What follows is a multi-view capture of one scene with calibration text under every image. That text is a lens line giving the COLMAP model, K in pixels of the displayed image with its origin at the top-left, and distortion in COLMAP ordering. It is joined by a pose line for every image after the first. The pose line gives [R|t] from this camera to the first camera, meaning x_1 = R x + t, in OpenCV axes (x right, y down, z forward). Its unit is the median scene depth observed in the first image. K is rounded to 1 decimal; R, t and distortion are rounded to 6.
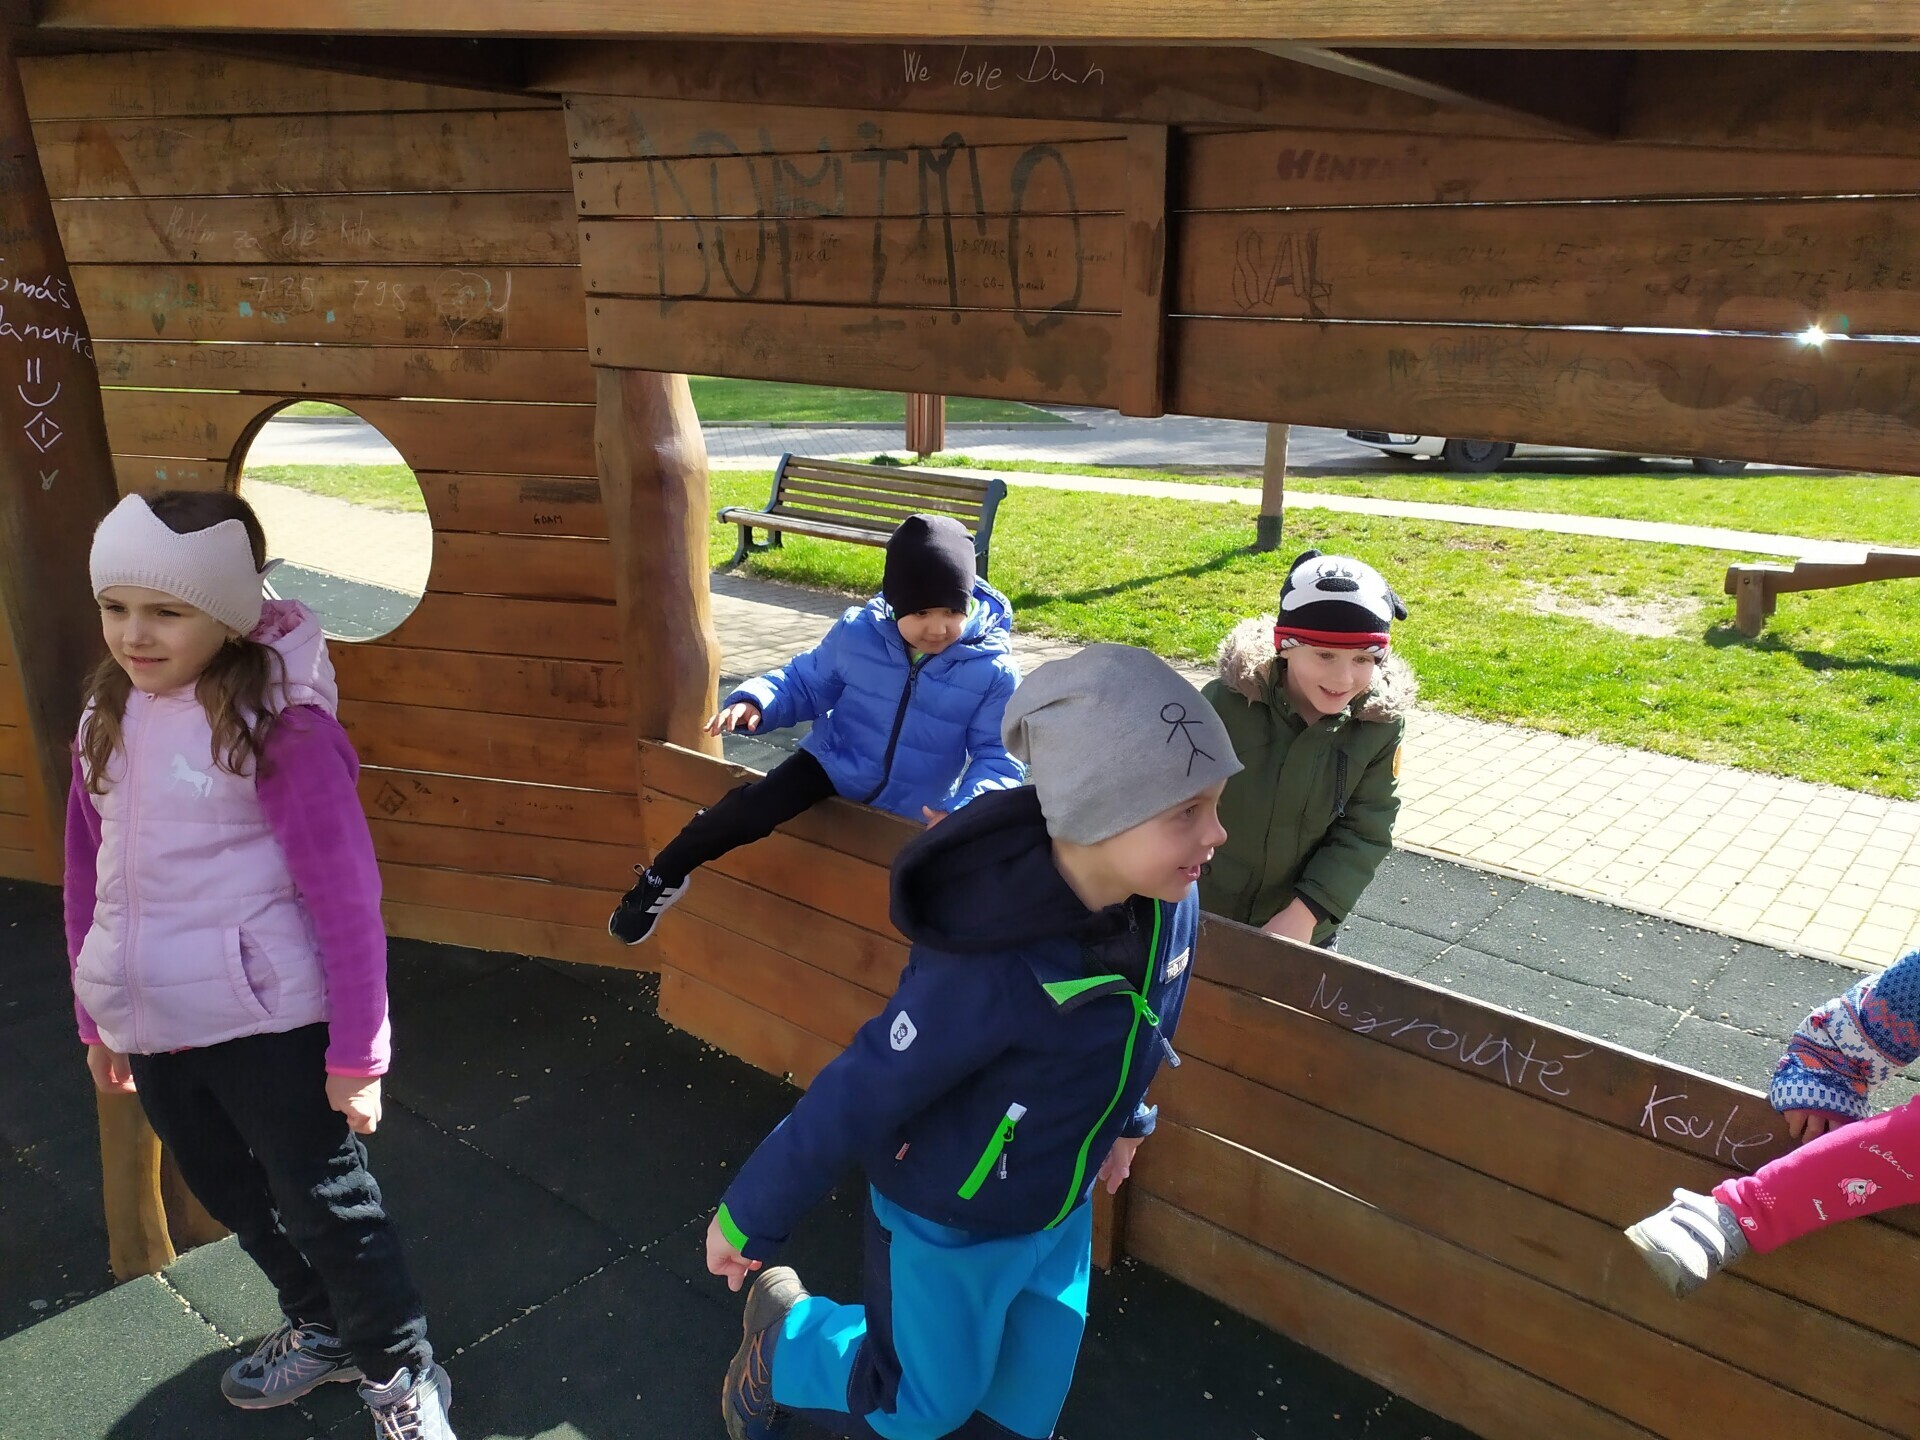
lens RADIAL K [[1453.8, 0, 958.4], [0, 1453.8, 725.1], [0, 0, 1]] dist [0.036604, -0.029853]
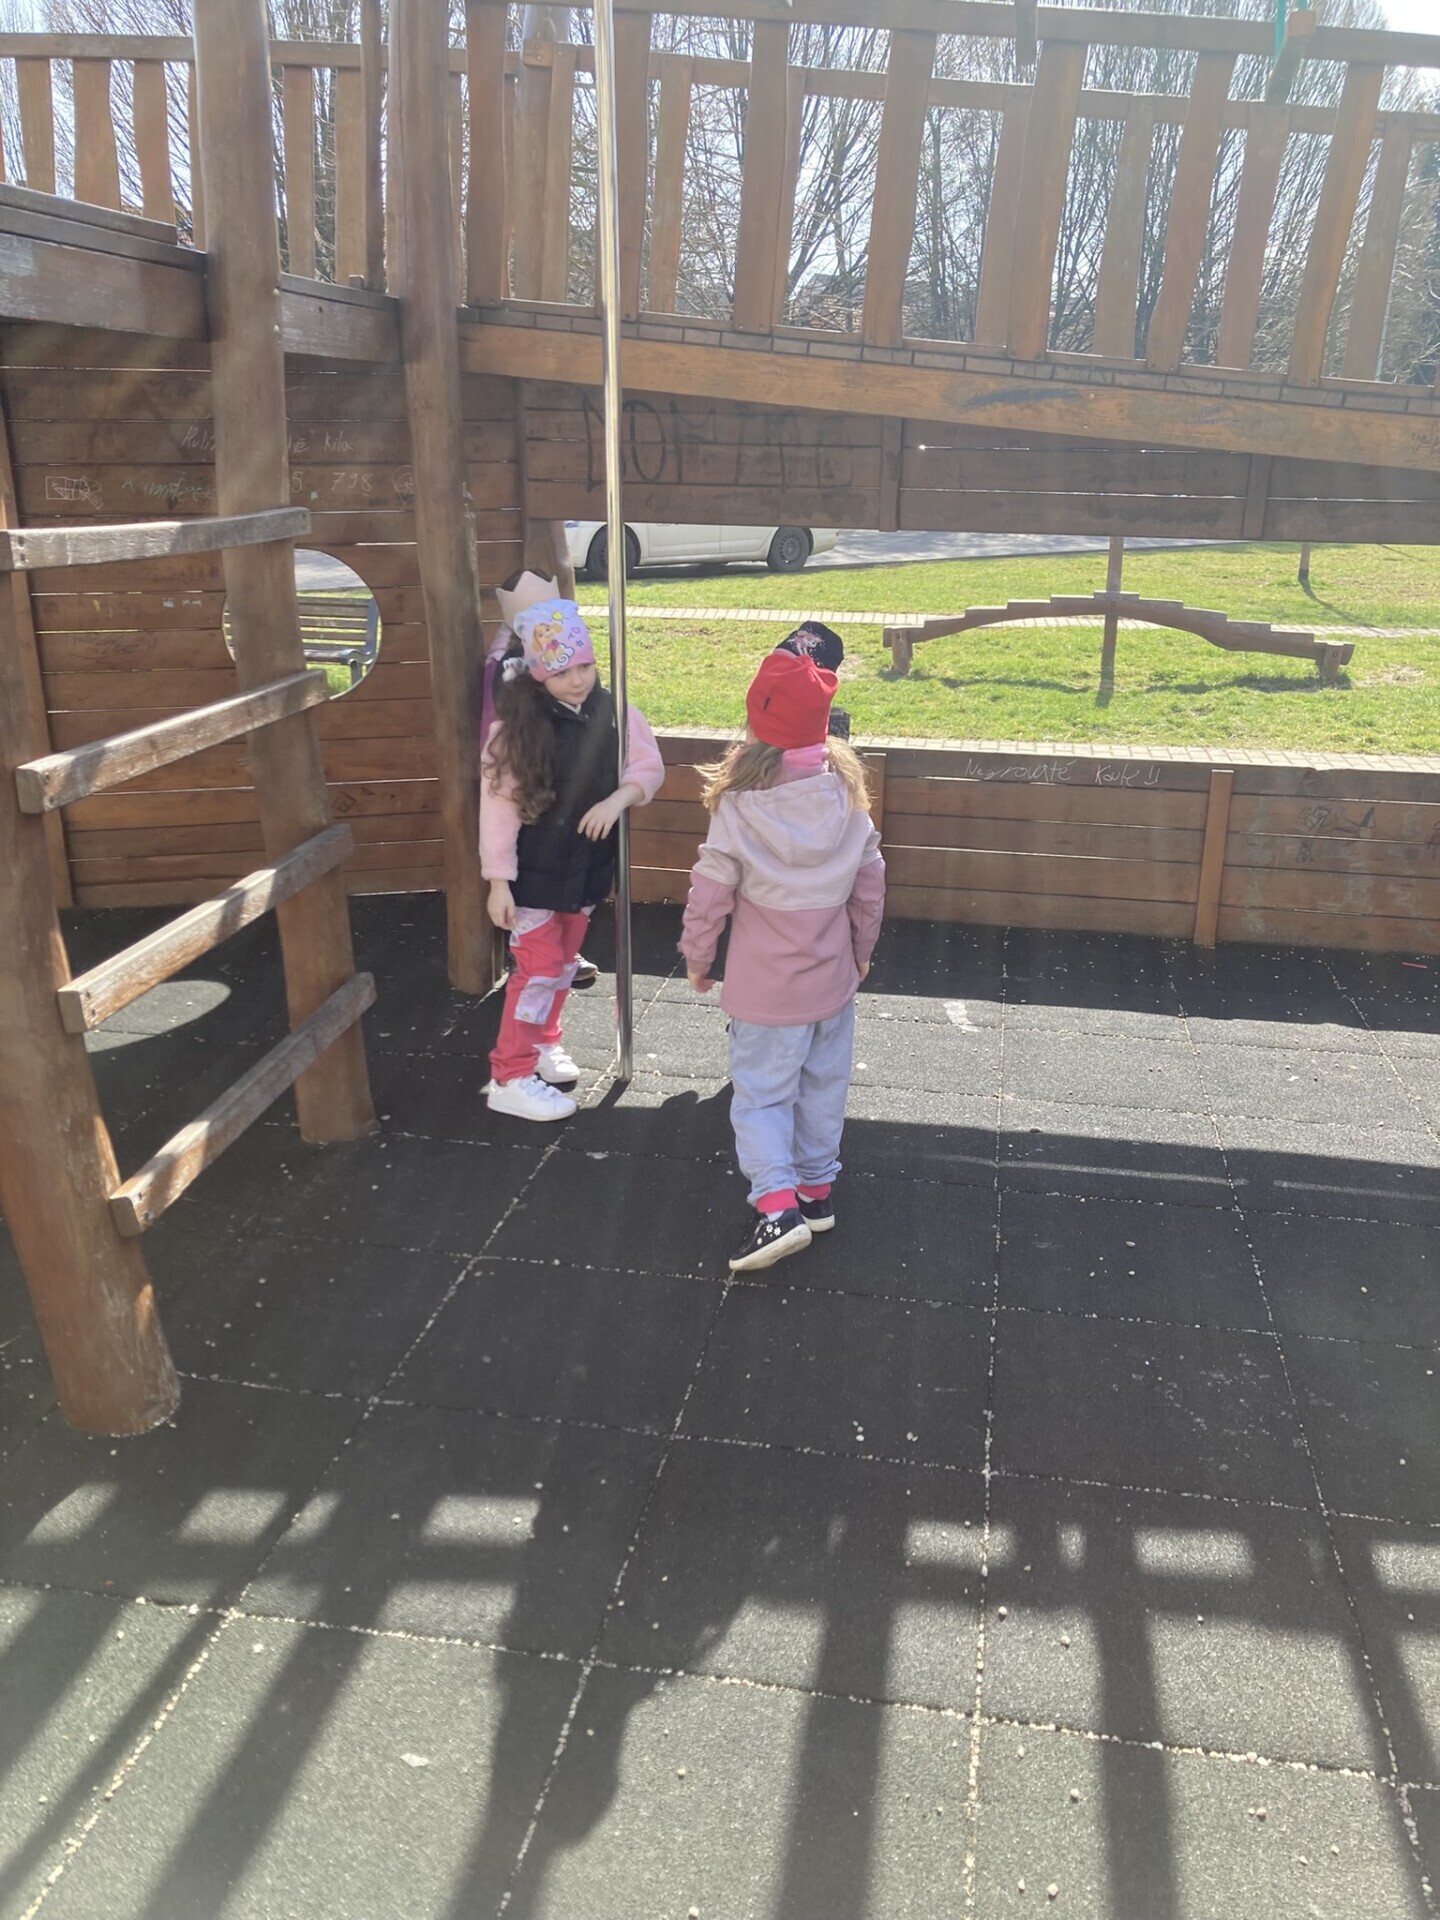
lens RADIAL K [[1572.0, 0, 721.4], [0, 1572.0, 956.5], [0, 0, 1]] dist [0.035309, -0.034954]
pose [[0.875047, -0.166587, 0.454467, -0.894257], [0.143998, 0.985993, 0.084160, 0.139261], [-0.462122, -0.008202, 0.886779, -0.747416]]
